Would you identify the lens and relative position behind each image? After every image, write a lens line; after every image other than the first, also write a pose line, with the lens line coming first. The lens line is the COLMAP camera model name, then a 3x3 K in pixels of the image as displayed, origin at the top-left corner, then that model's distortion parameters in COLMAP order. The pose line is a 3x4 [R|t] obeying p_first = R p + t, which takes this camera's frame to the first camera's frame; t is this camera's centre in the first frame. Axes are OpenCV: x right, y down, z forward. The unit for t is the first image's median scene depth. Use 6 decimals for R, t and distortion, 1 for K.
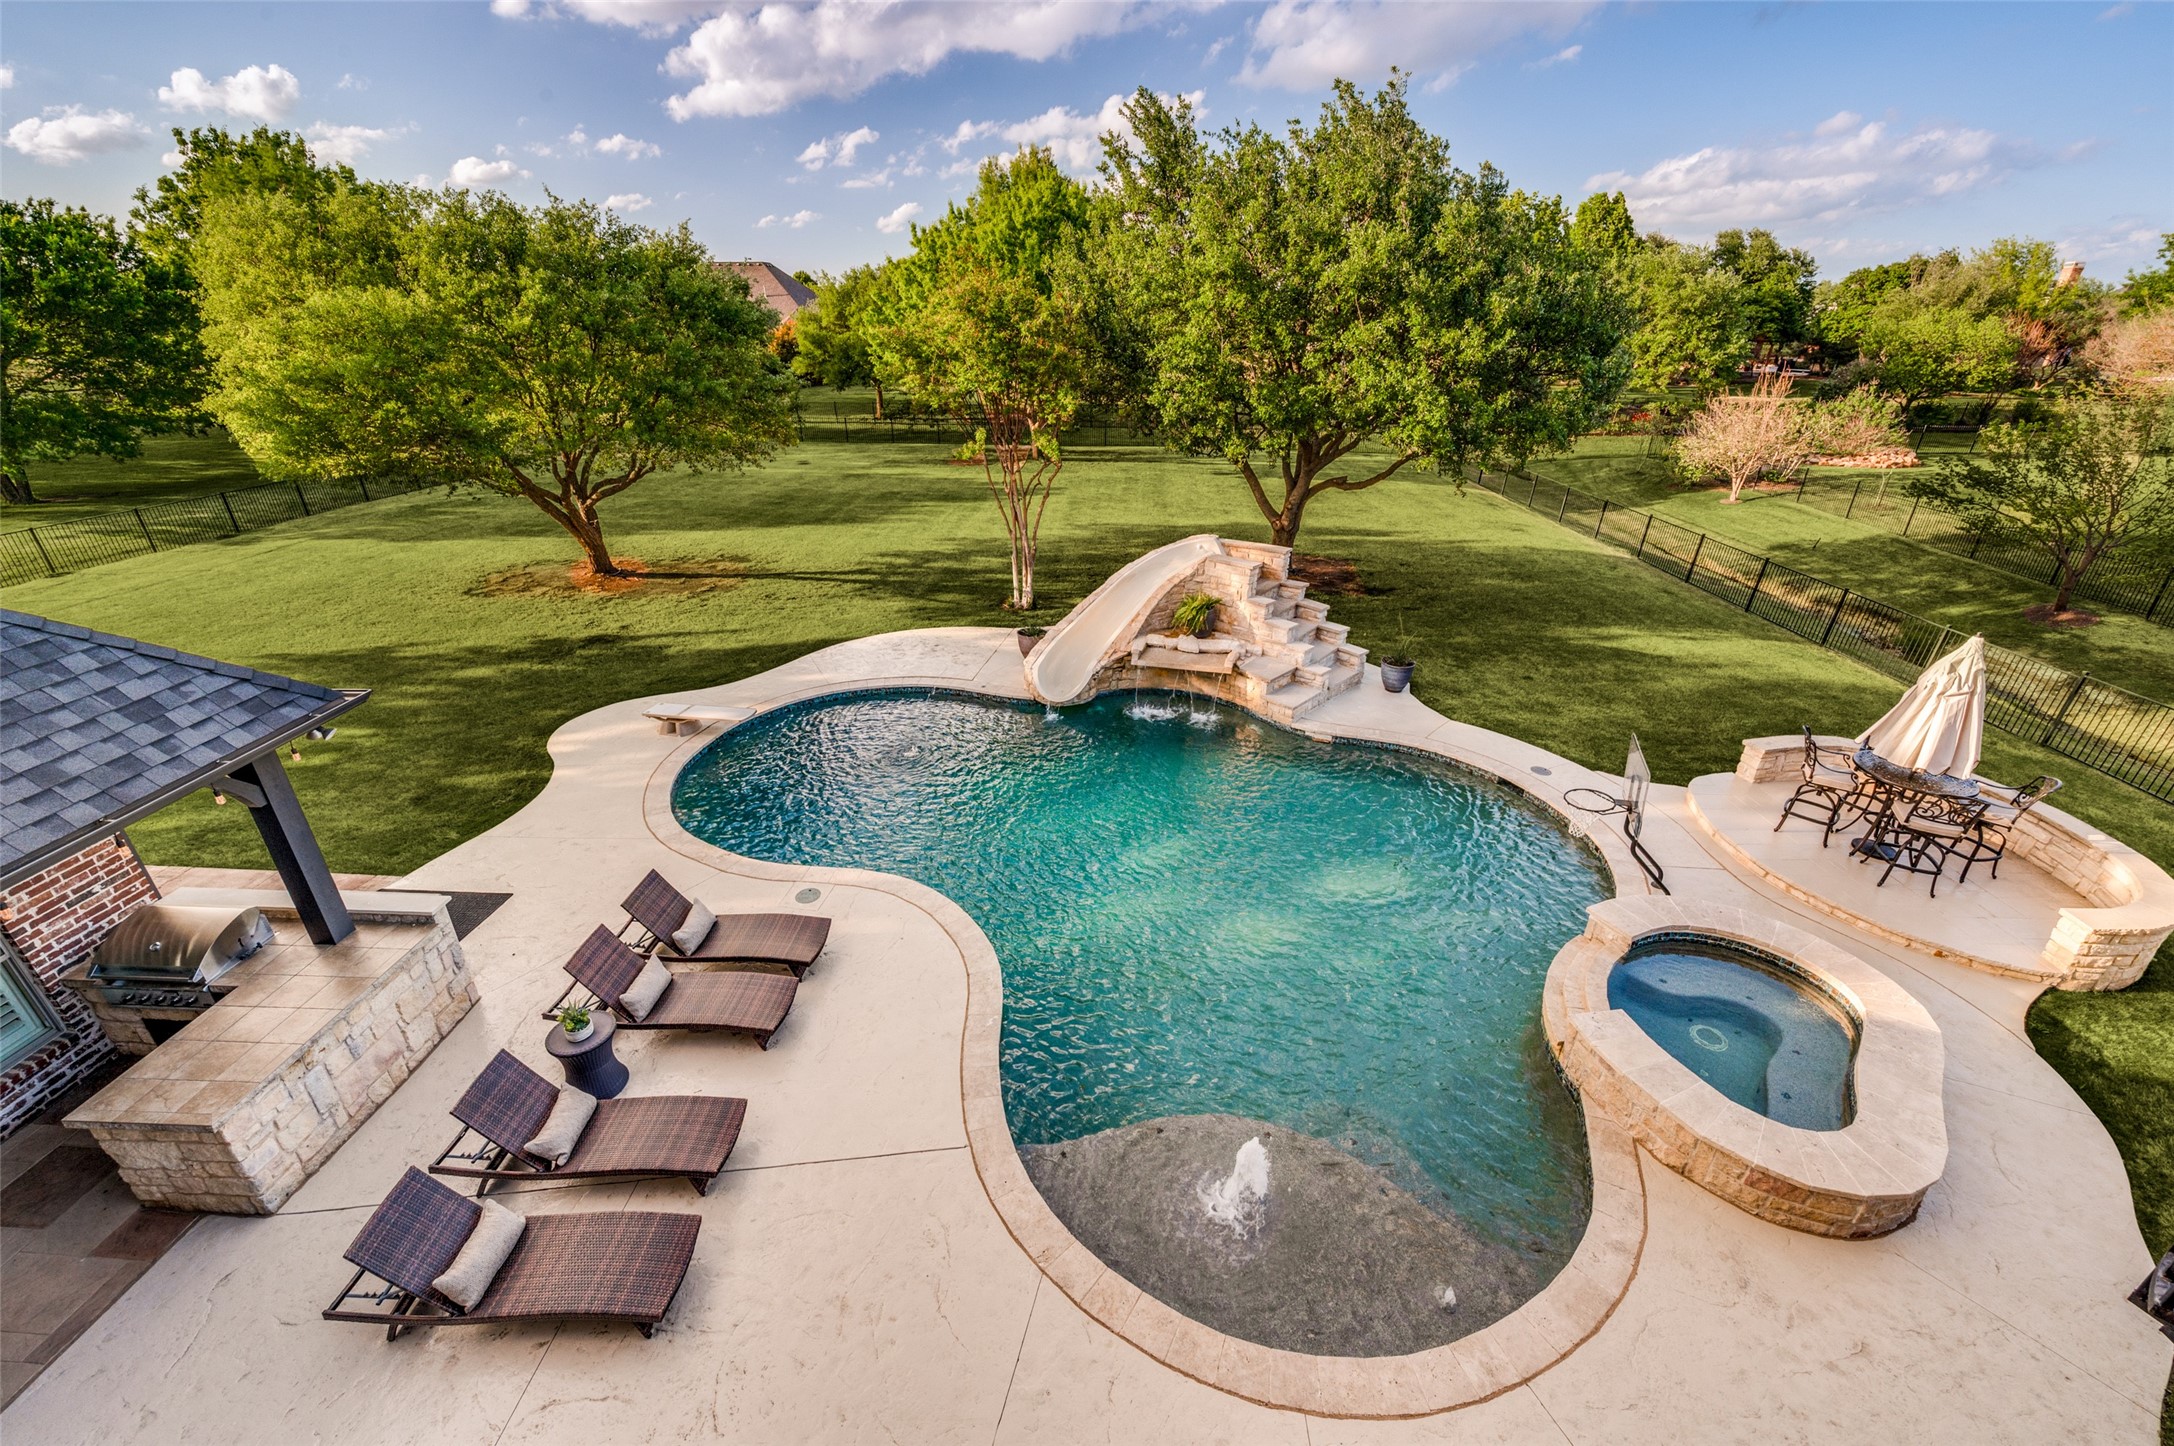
lens RADIAL K [[864.9, 0, 1083.3], [0, 864.9, 729.1], [0, 0, 1]] dist [-0.002617, -0.000374]
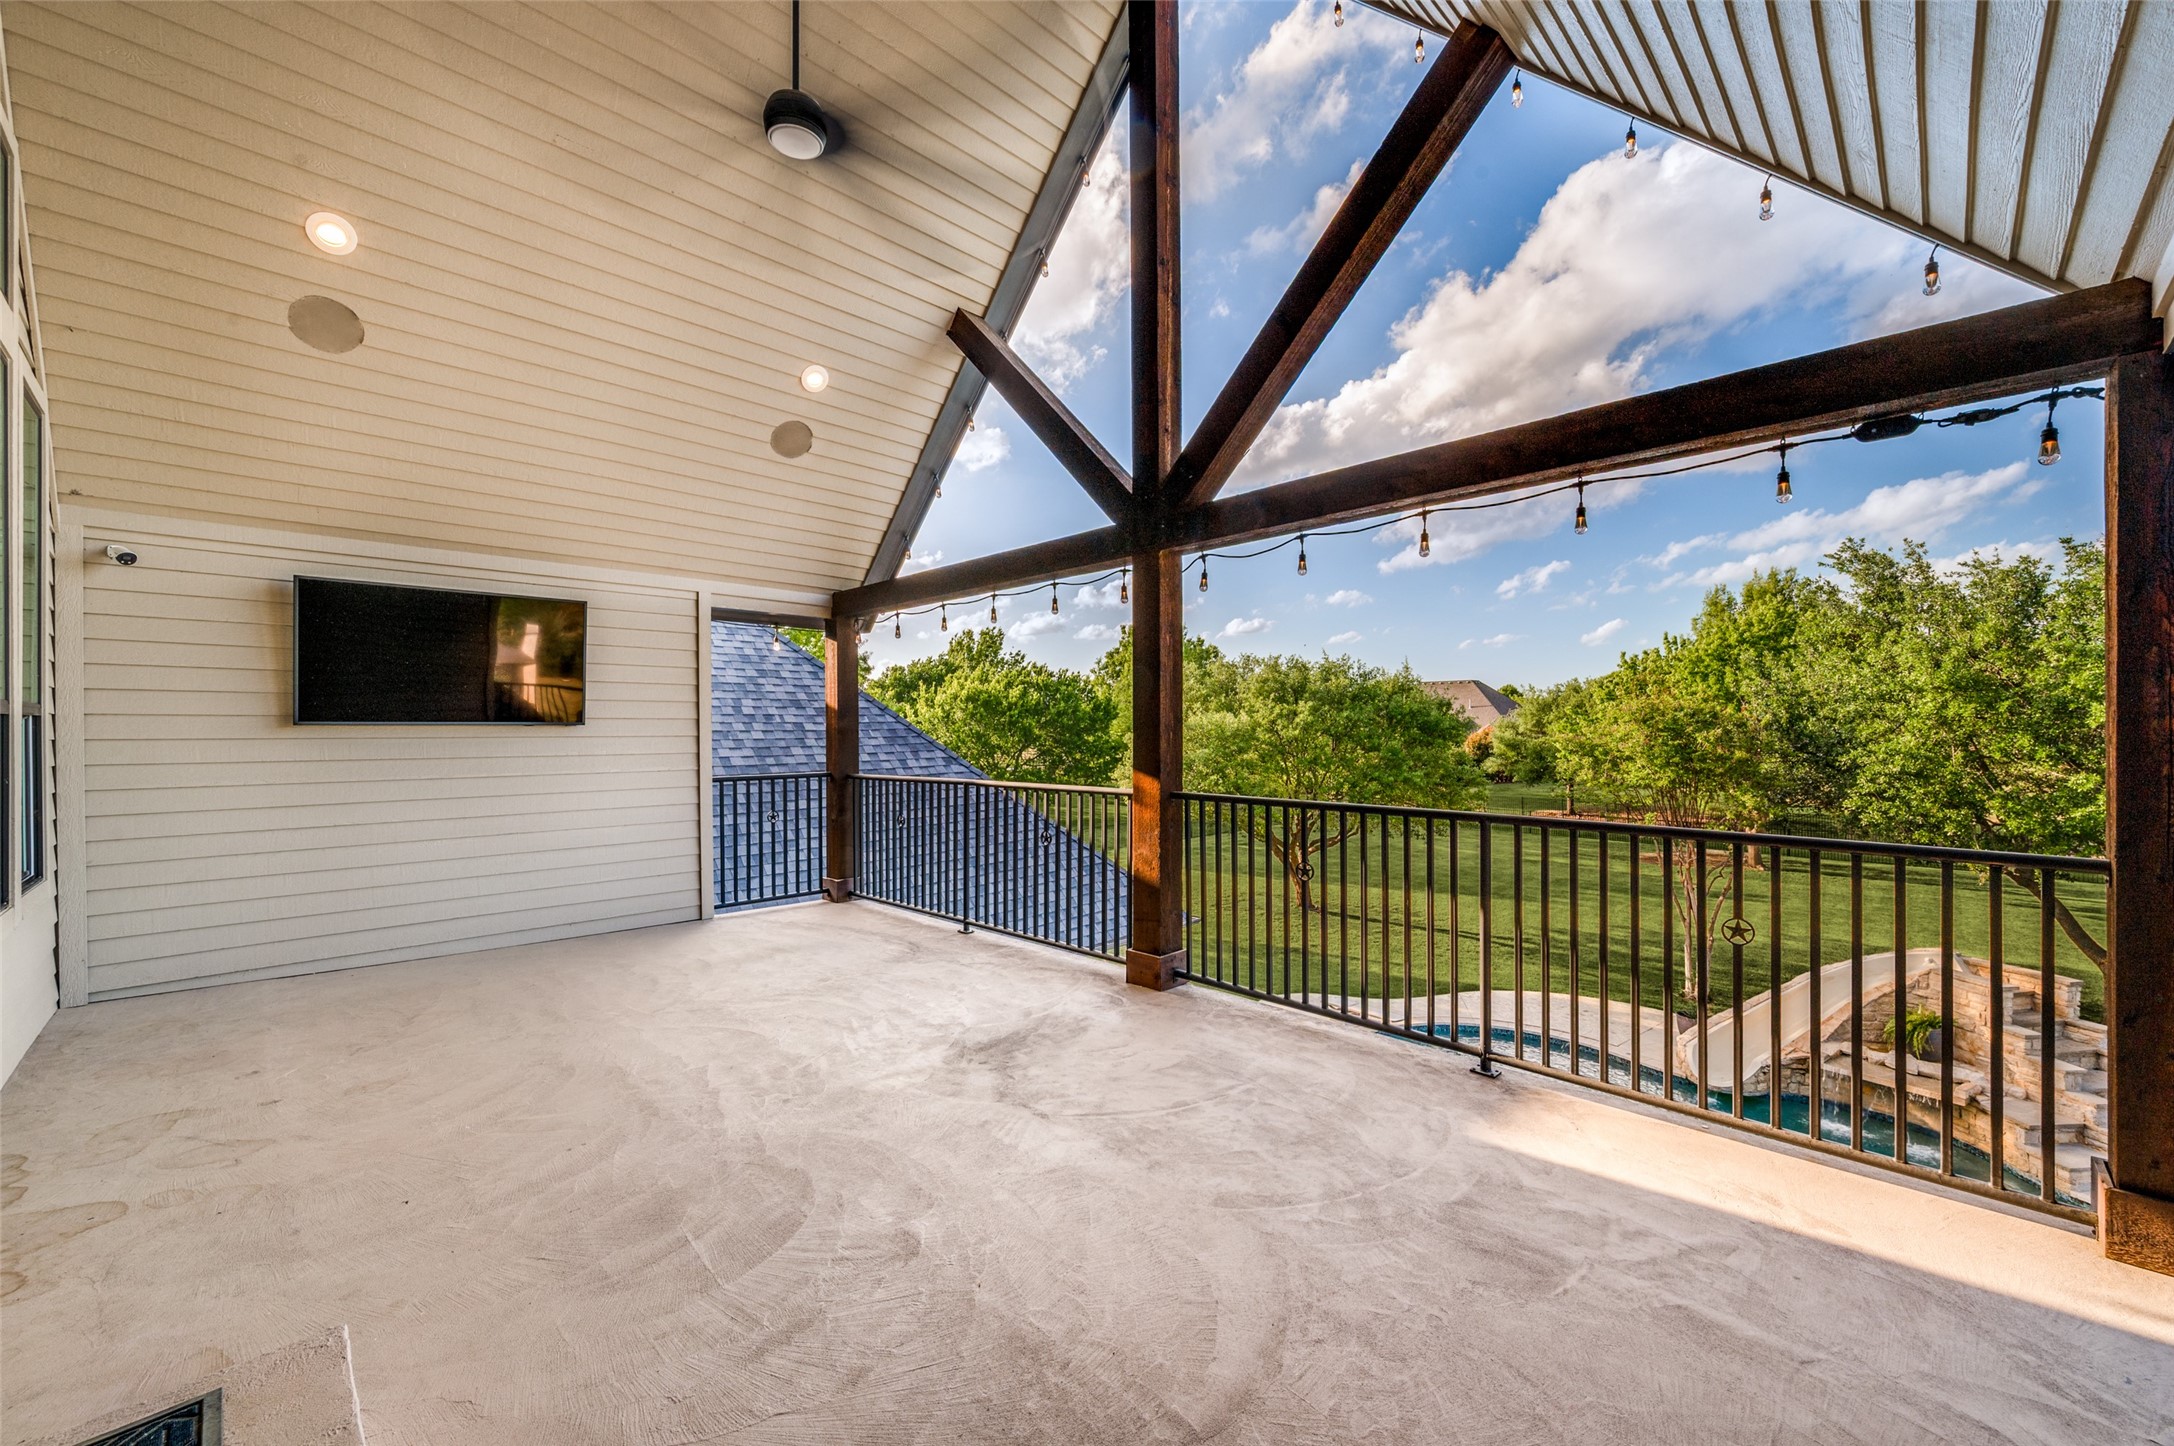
lens RADIAL K [[861.5, 0, 1085.8], [0, 861.5, 716.7], [0, 0, 1]] dist [0.000328, 0.000275]
pose [[0.738871, -0.010895, -0.673758, 0.089283], [-0.284997, 0.900986, -0.327109, 0.094634], [0.610611, 0.433711, 0.662608, -0.213776]]
